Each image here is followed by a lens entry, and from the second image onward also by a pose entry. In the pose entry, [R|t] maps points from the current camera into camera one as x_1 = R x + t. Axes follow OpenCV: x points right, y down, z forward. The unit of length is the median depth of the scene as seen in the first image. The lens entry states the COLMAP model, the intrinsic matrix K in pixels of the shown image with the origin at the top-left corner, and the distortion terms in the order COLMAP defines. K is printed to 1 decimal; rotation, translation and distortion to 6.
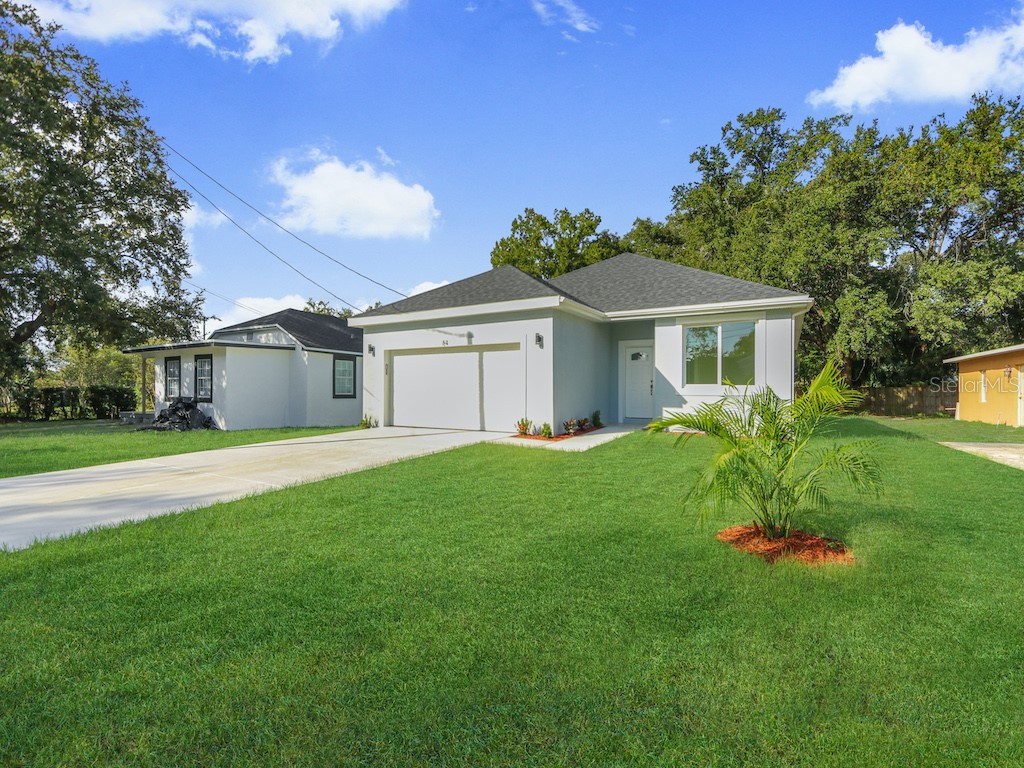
lens RADIAL K [[477.6, 0, 517.1], [0, 477.6, 386.9], [0, 0, 1]] dist [-0.002766, 0.002917]
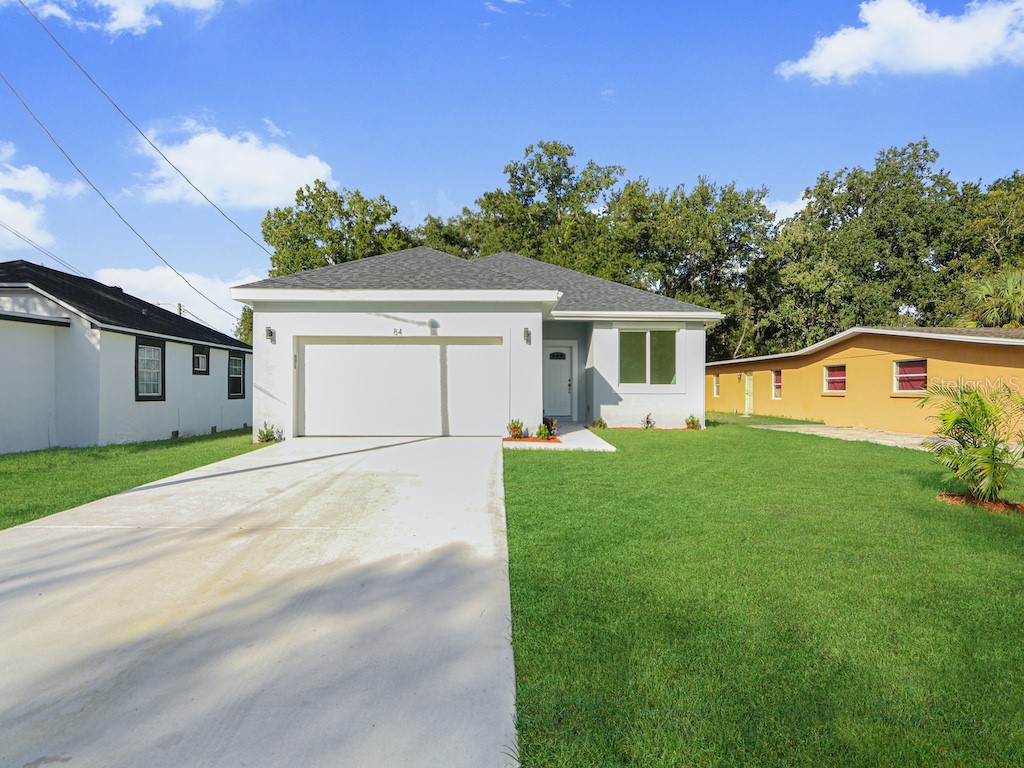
lens RADIAL K [[477.6, 0, 515.0], [0, 477.6, 388.3], [0, 0, 1]] dist [-0.002766, 0.002917]
pose [[0.842456, -0.001523, 0.538763, -0.306861], [-0.002708, 0.999971, 0.007062, -0.000812], [-0.538759, -0.007408, 0.842428, 0.145311]]
